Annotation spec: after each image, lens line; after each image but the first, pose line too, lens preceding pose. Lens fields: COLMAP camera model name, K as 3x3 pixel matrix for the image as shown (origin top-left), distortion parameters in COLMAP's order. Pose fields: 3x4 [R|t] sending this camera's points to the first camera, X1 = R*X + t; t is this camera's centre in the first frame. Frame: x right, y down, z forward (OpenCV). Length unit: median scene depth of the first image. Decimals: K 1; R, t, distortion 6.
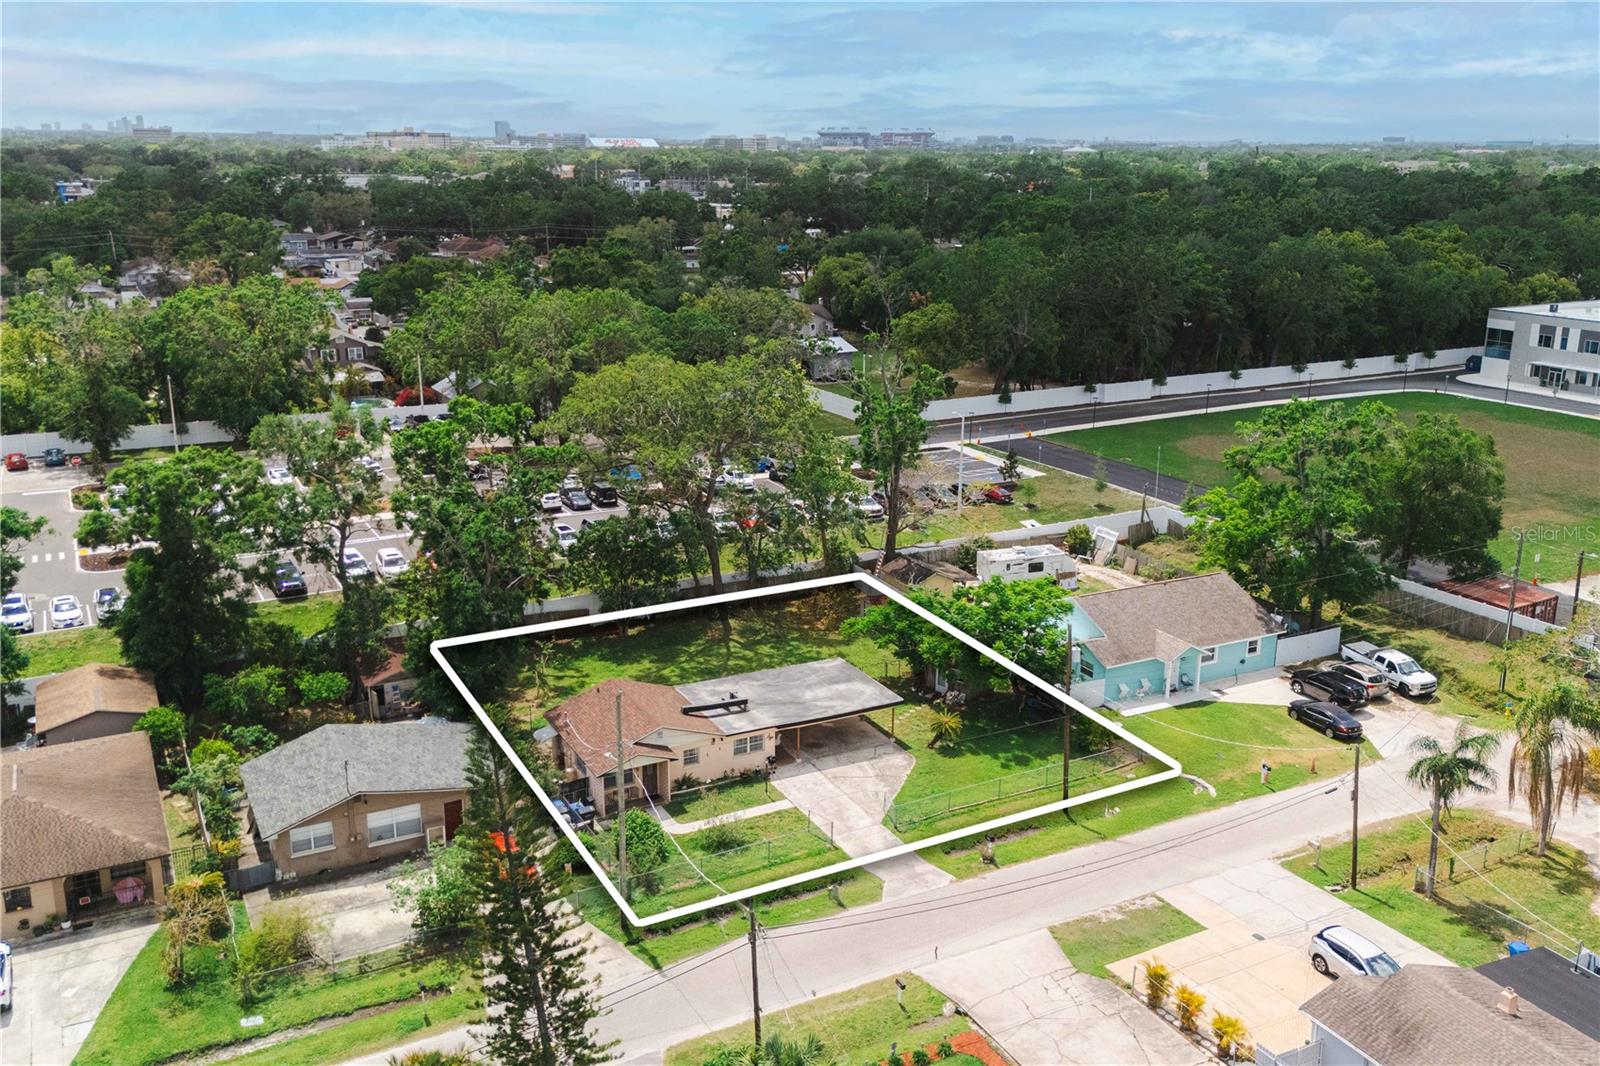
lens RADIAL K [[1330.9, 0, 801.1], [0, 1330.9, 508.8], [0, 0, 1]] dist [0.104200, -0.113799]
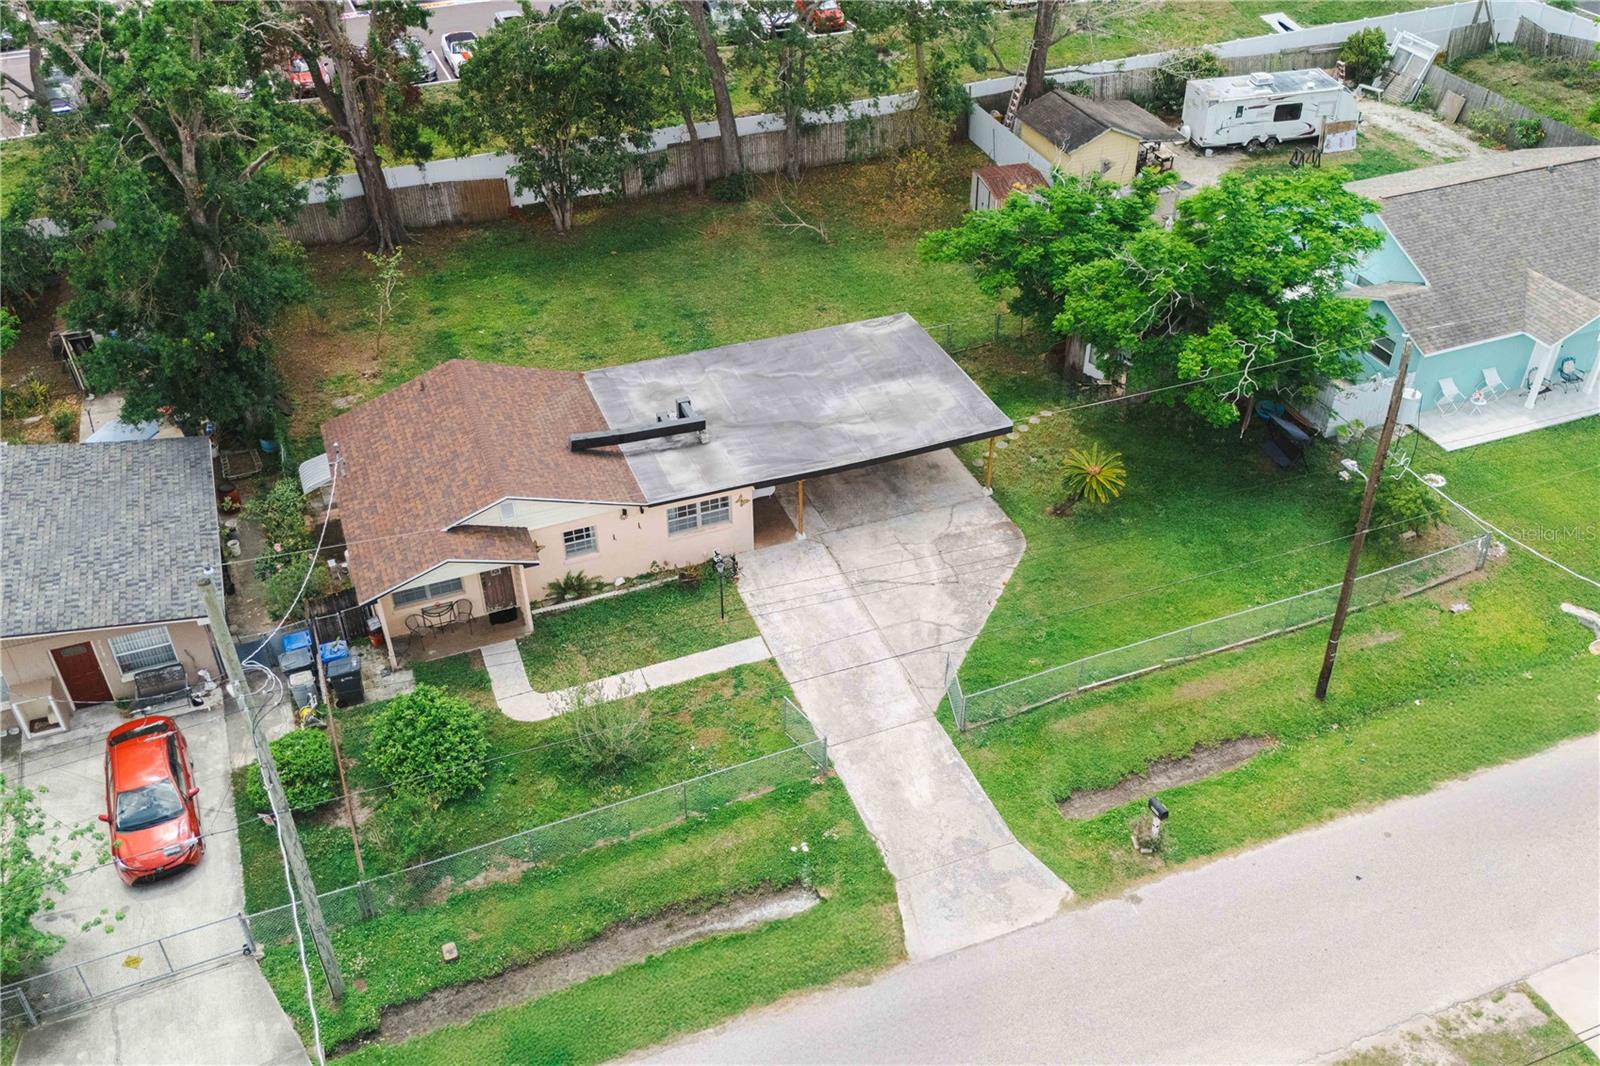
lens RADIAL K [[1330.9, 0, 801.1], [0, 1330.9, 508.8], [0, 0, 1]] dist [0.104200, -0.113799]
pose [[0.992658, 0.059272, -0.105437, 0.051732], [-0.015432, 0.926641, 0.375630, -0.019549], [0.119967, -0.371245, 0.920753, 0.503225]]
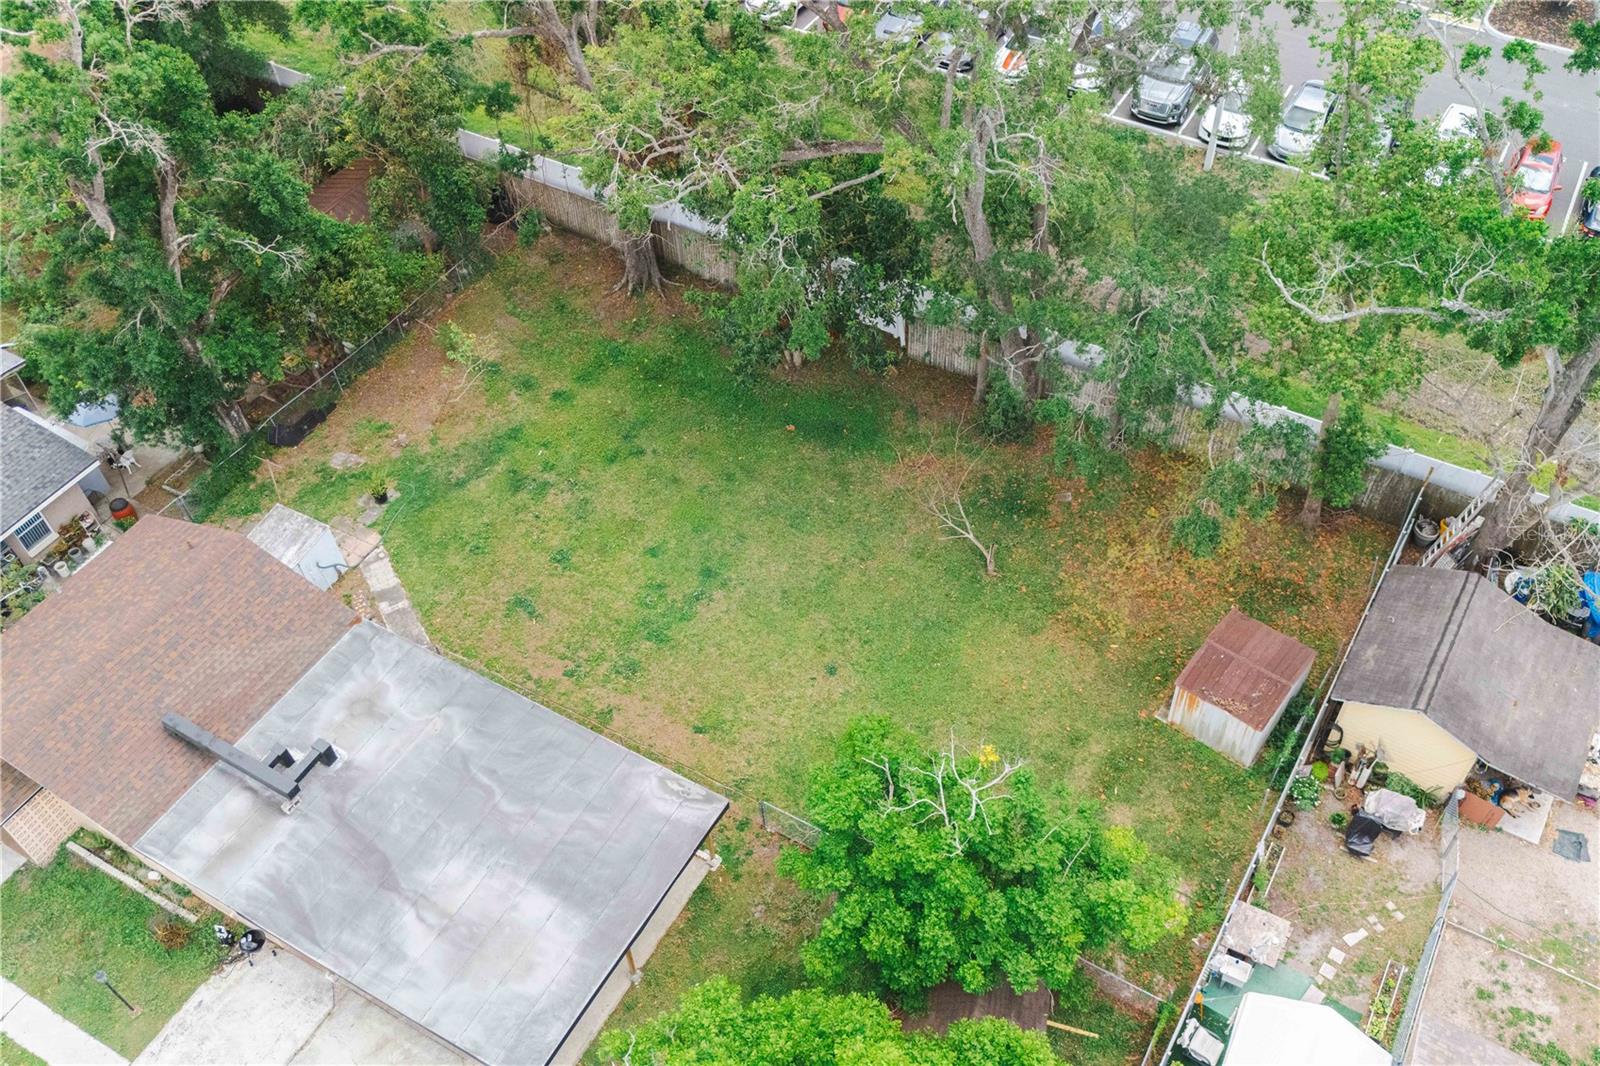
lens RADIAL K [[1331.5, 0, 872.1], [0, 1331.5, 554.9], [0, 0, 1]] dist [0.118466, -0.117777]
pose [[0.545889, 0.638182, -0.542889, 0.235020], [-0.206013, 0.730293, 0.651330, -0.219392], [0.812136, -0.243711, 0.530133, 0.921047]]
